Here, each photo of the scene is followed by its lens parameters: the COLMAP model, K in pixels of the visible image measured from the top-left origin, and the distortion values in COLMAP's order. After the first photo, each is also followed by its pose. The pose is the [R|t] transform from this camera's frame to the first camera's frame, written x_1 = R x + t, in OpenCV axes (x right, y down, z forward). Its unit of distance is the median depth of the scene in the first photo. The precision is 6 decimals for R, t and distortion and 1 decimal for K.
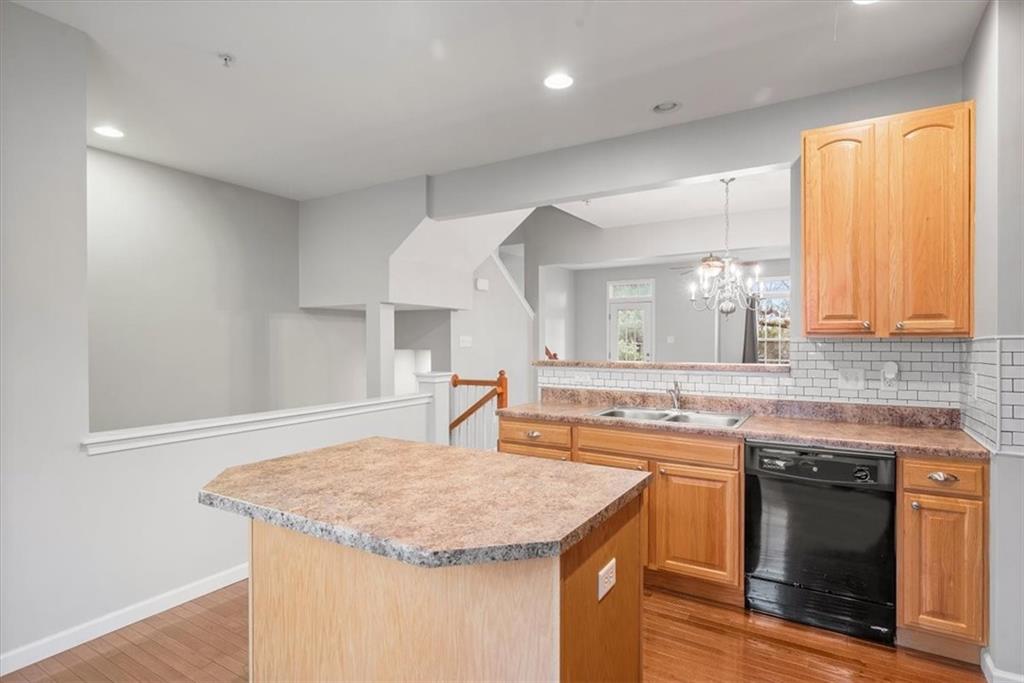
lens RADIAL K [[532.6, 0, 512.0], [0, 532.6, 341.5], [0, 0, 1]] dist [-0.000079, 0.000545]
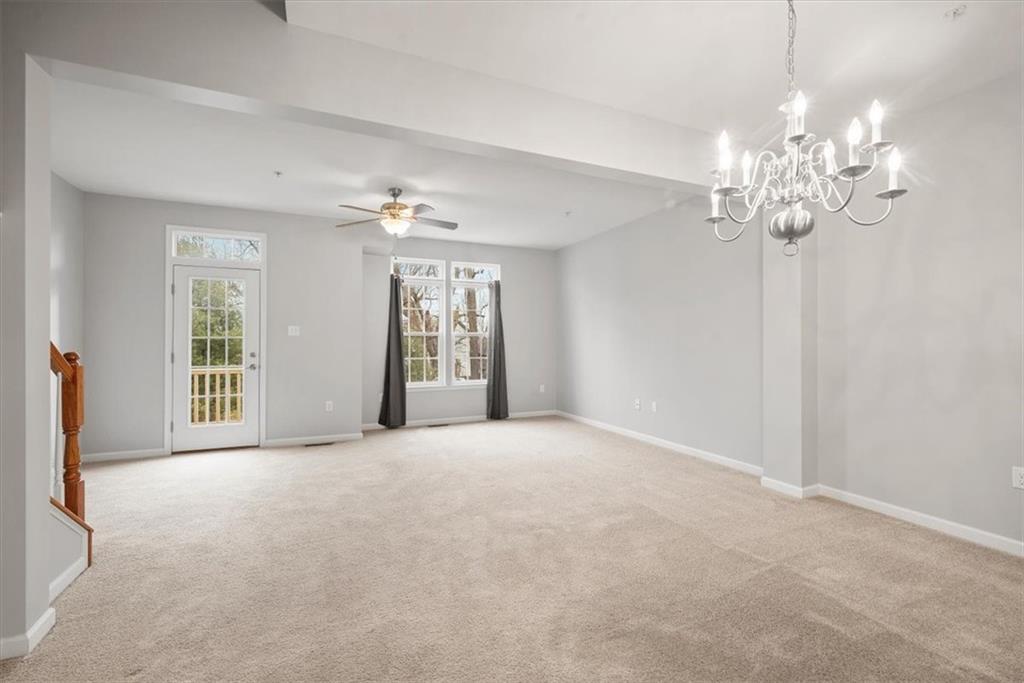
lens RADIAL K [[442.3, 0, 512.0], [0, 442.3, 341.5], [0, 0, 1]] dist [-0.000646, 0.000103]
pose [[0.561209, 0.007436, 0.827641, -0.000644], [0.000598, 0.999956, -0.009390, 0.047047], [-0.827674, 0.005764, 0.561180, 1.552968]]
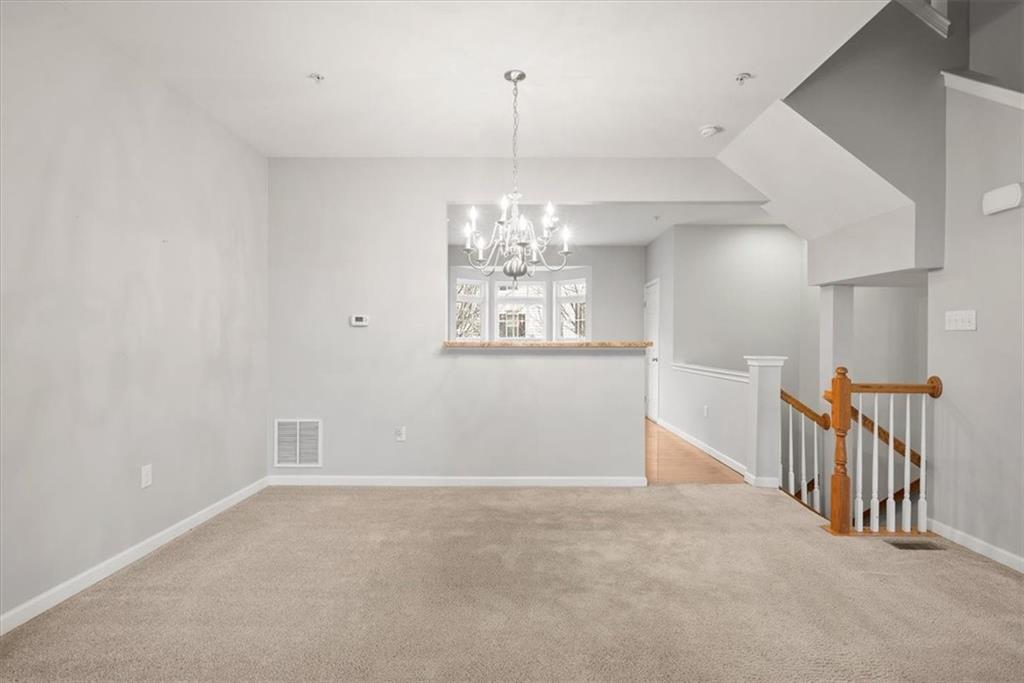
lens RADIAL K [[508.8, 0, 515.1], [0, 508.8, 344.9], [0, 0, 1]] dist [-0.000761, 0.000265]
pose [[-0.856520, 0.006718, -0.516070, 1.145527], [0.000593, 0.999927, 0.012032, 0.037616], [0.516114, 0.010000, -0.856462, 2.413475]]
